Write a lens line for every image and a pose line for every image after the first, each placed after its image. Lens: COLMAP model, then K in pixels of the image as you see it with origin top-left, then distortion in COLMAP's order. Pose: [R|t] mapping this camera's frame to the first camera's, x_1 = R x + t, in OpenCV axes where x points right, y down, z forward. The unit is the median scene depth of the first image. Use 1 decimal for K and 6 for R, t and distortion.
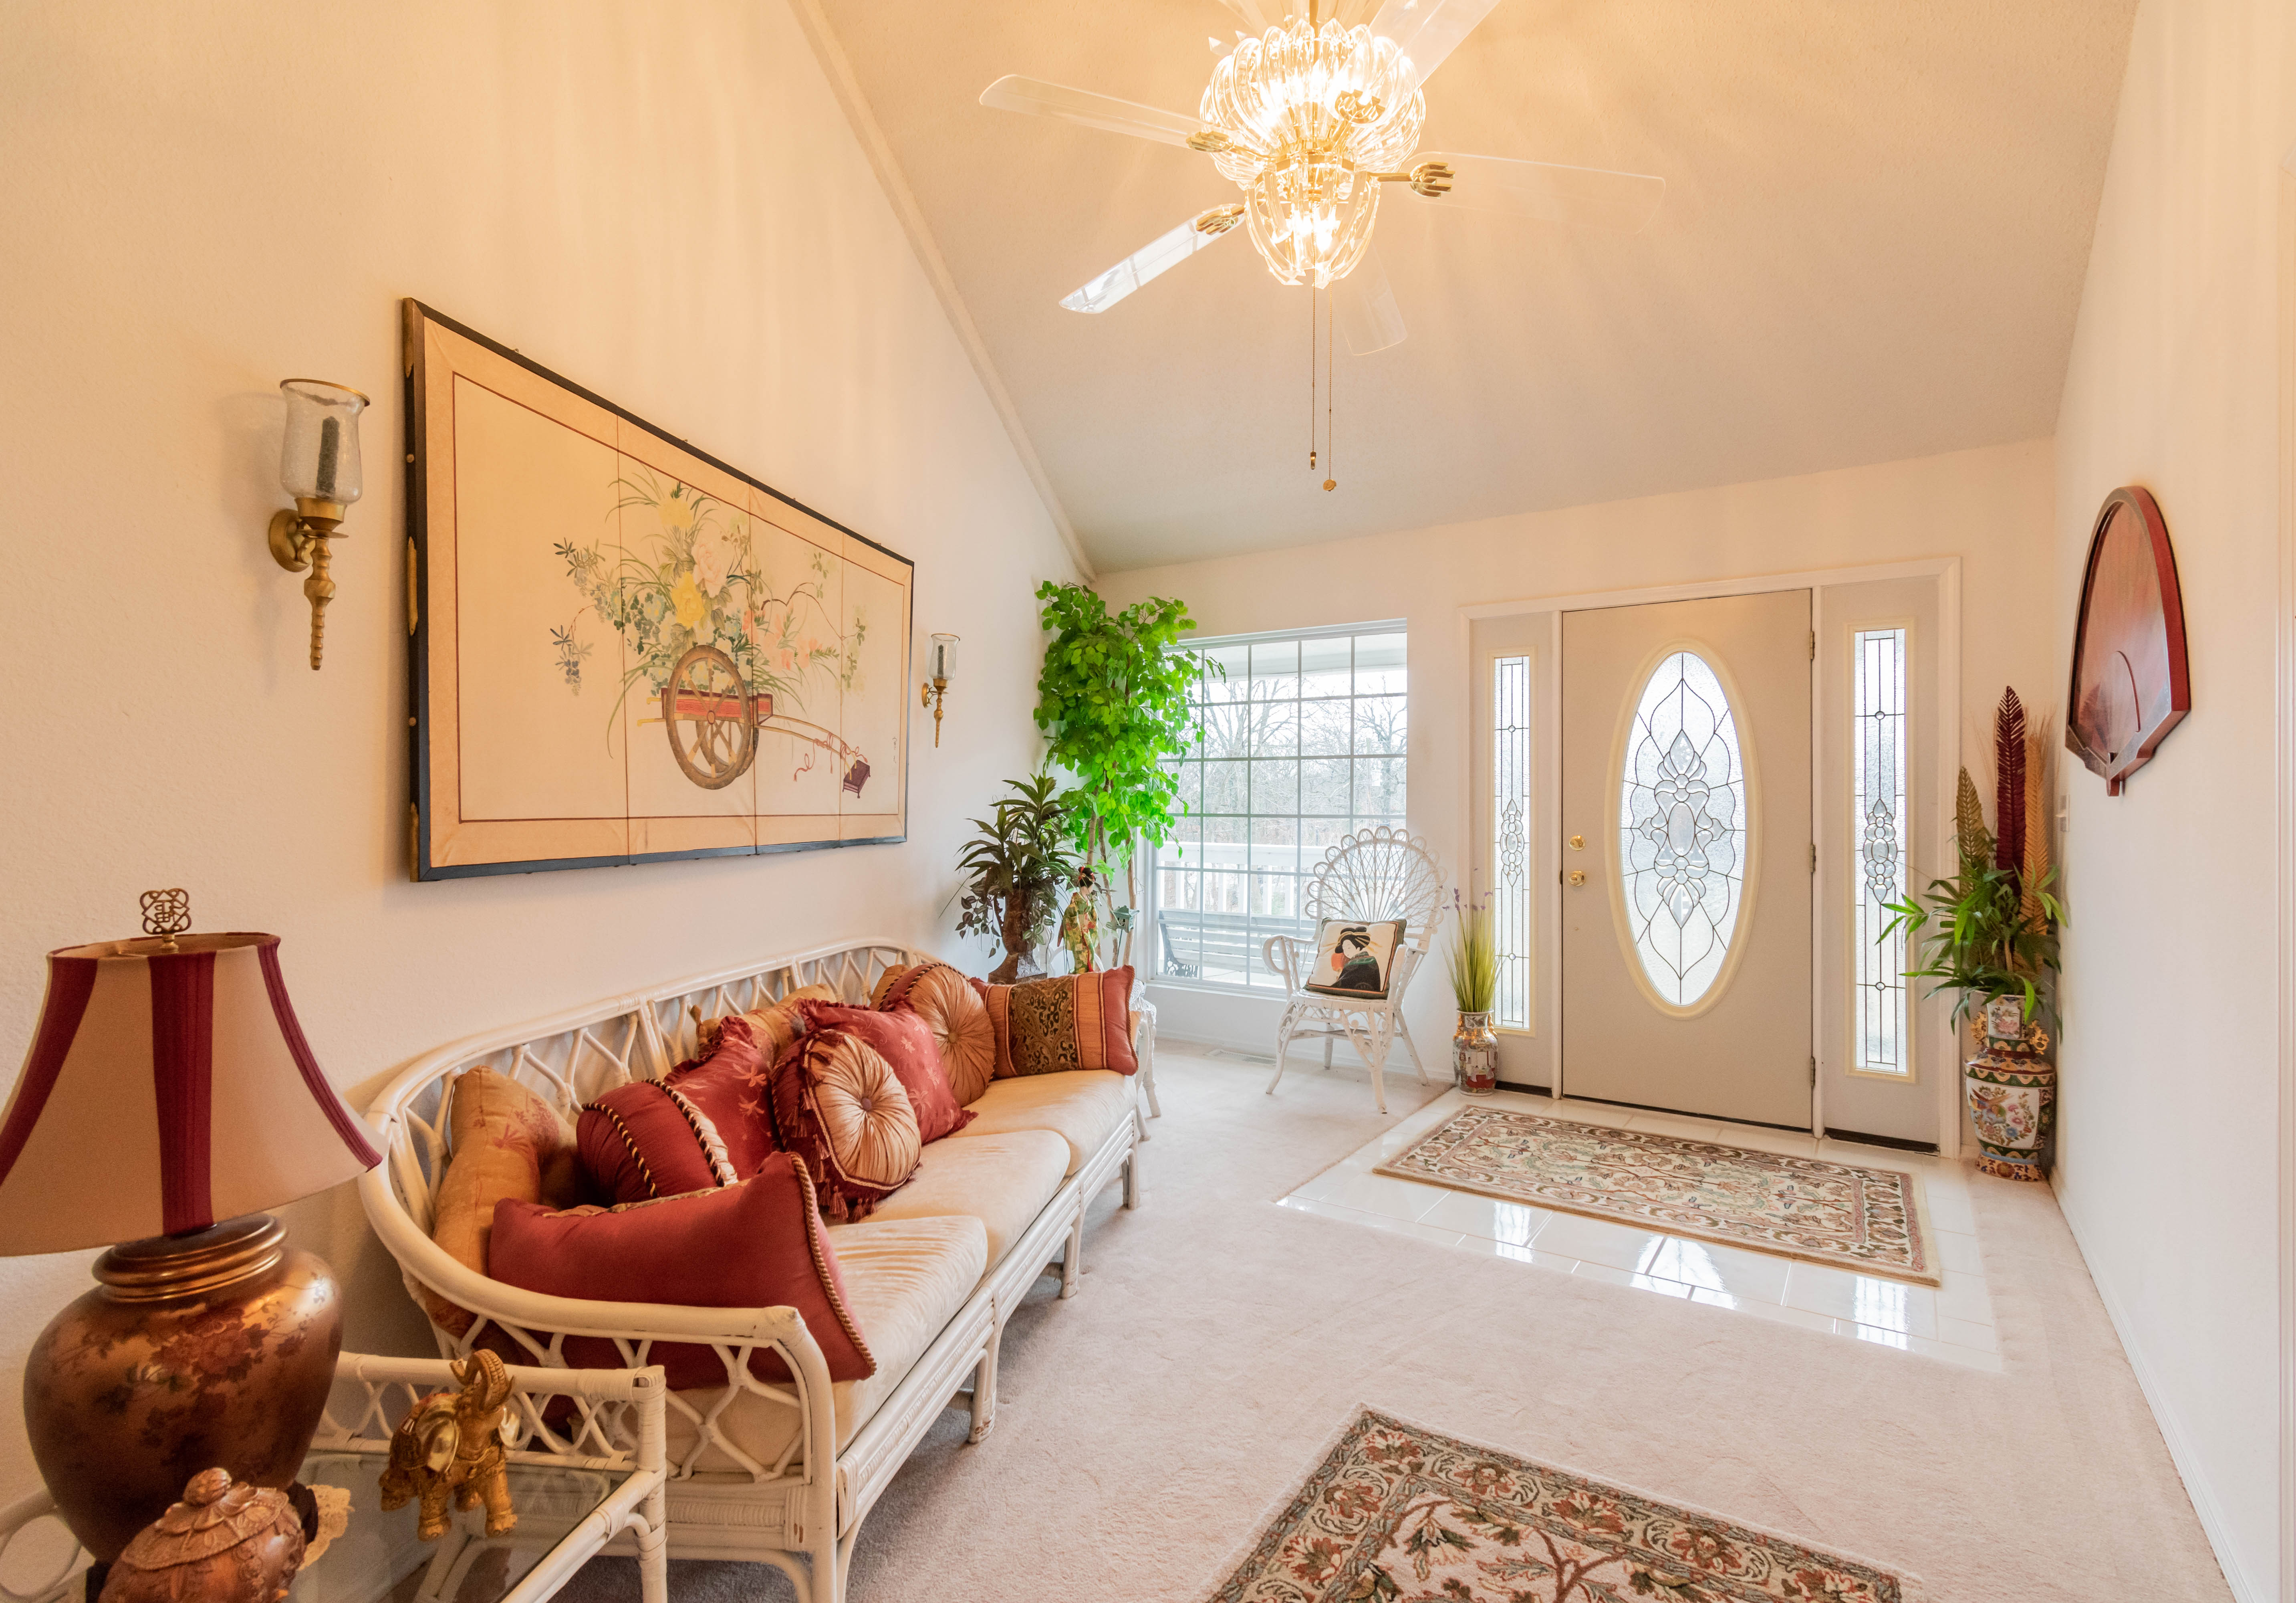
lens RADIAL K [[1132.1, 0, 1152.8], [0, 1132.1, 785.1], [0, 0, 1]] dist [0.001849, -0.000316]
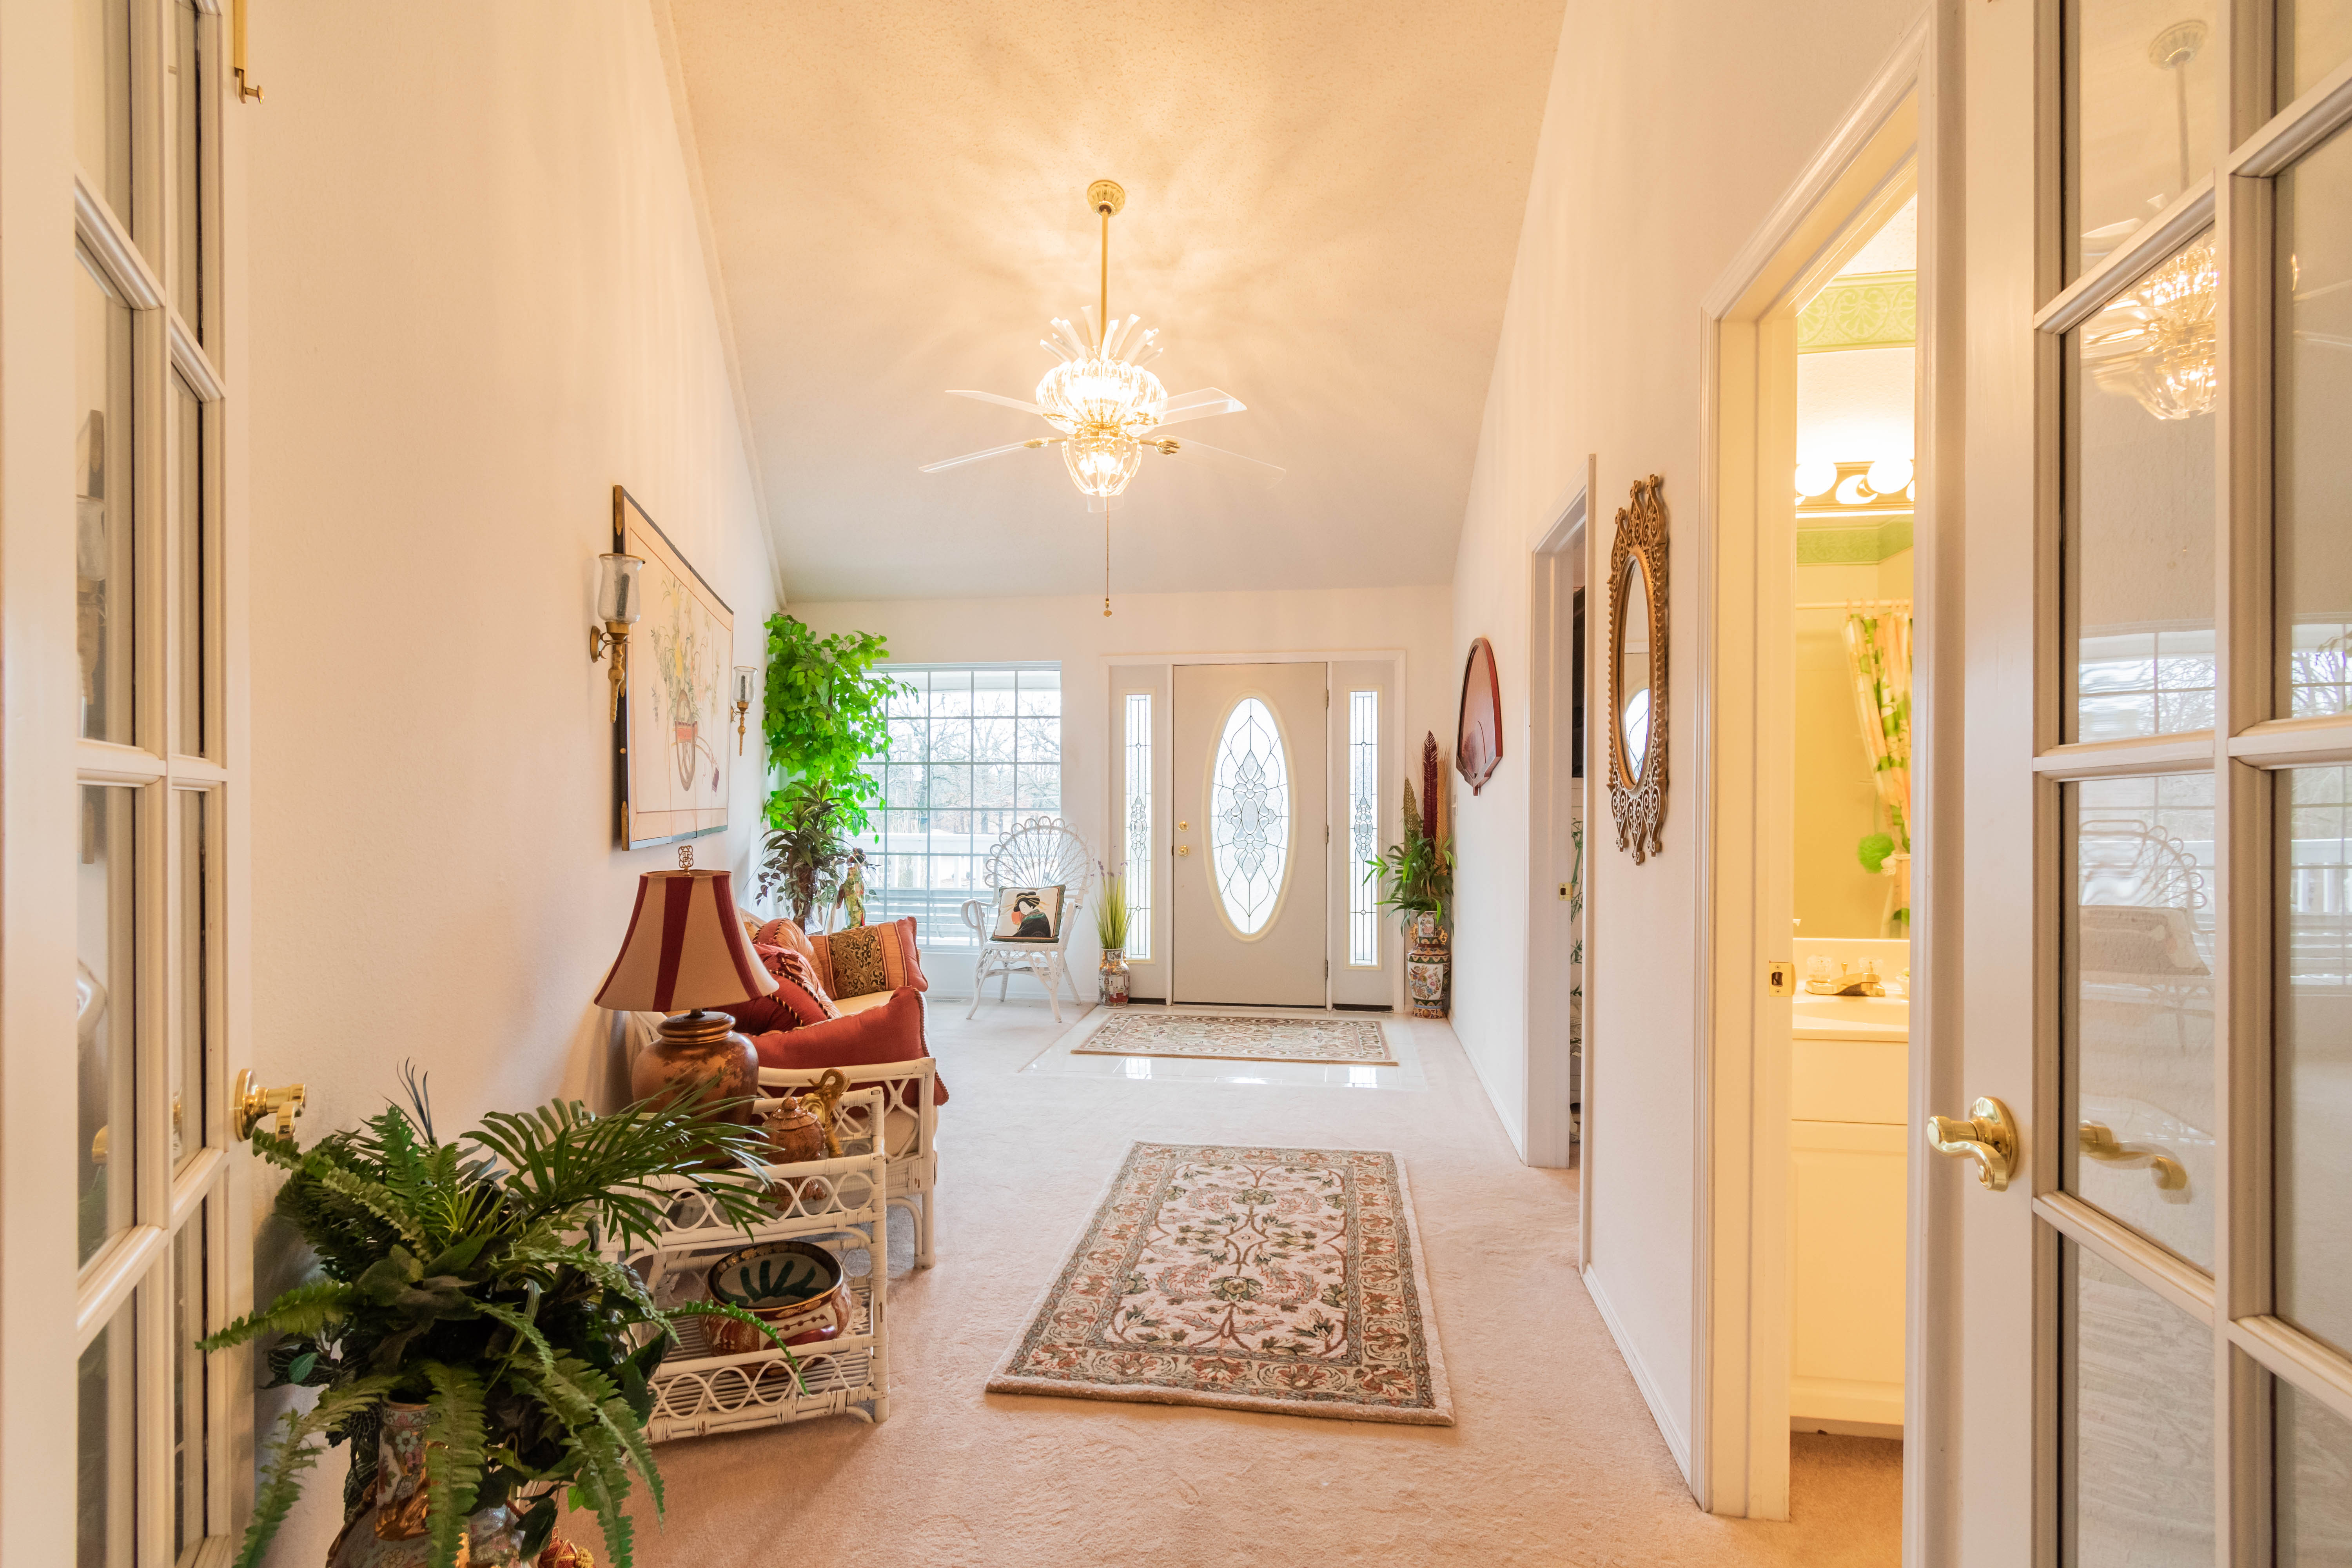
lens RADIAL K [[1027.1, 0, 1187.6], [0, 1027.1, 778.1], [0, 0, 1]] dist [0.002442, -0.002109]
pose [[0.912813, 0.007377, 0.408312, -0.188388], [-0.006087, 0.999972, -0.004457, -0.005709], [-0.408334, 0.001583, 0.912831, -0.237947]]
